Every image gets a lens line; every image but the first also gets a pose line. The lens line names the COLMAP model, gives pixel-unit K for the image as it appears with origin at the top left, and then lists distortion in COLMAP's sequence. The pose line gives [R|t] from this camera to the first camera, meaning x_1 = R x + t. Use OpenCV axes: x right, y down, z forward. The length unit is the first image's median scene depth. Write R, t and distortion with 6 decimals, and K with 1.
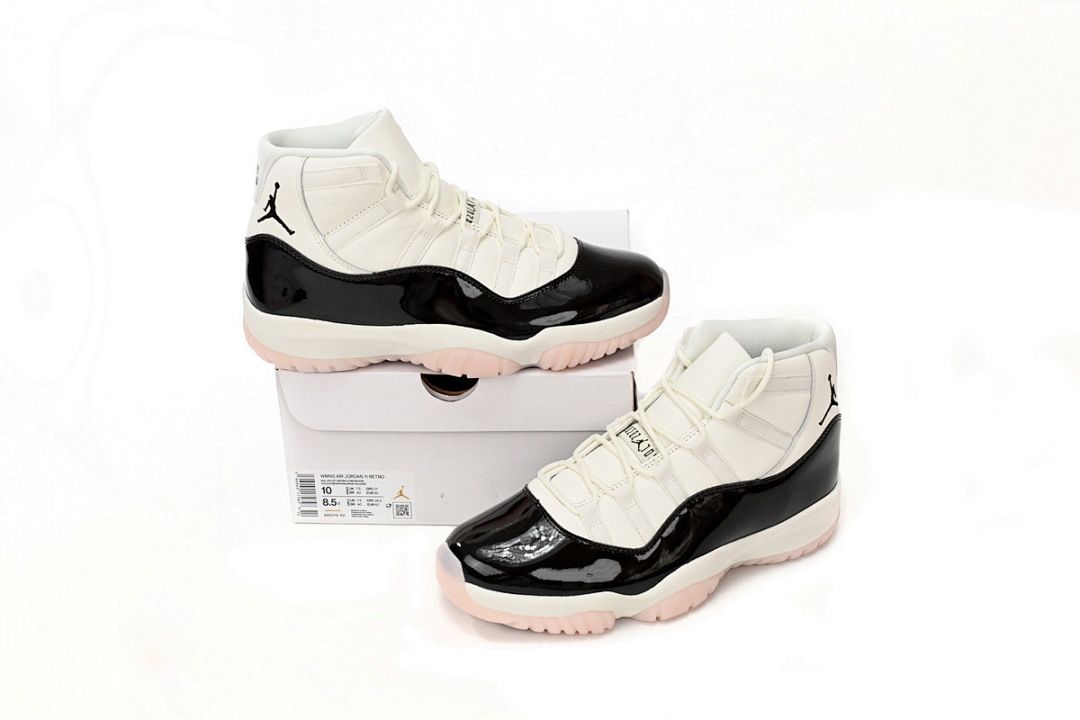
lens RADIAL K [[1133.2, 0, 543.7], [0, 1133.2, 356.0], [0, 0, 1]] dist [0.016958, 0.000000]
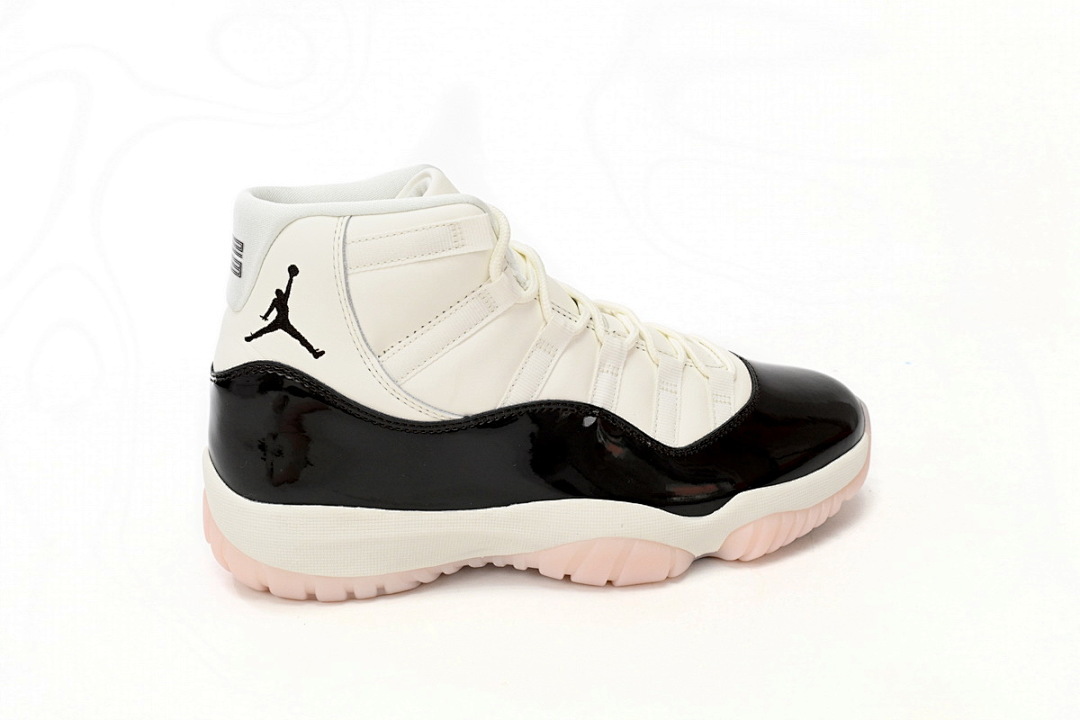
lens RADIAL K [[1021.9, 0, 536.9], [0, 1021.9, 368.7], [0, 0, 1]] dist [-0.002534, 0.000000]
pose [[0.984120, -0.049268, 0.170529, -0.199949], [0.073390, 0.987685, -0.138176, -0.023470], [-0.161621, 0.148497, 0.975616, 0.485126]]
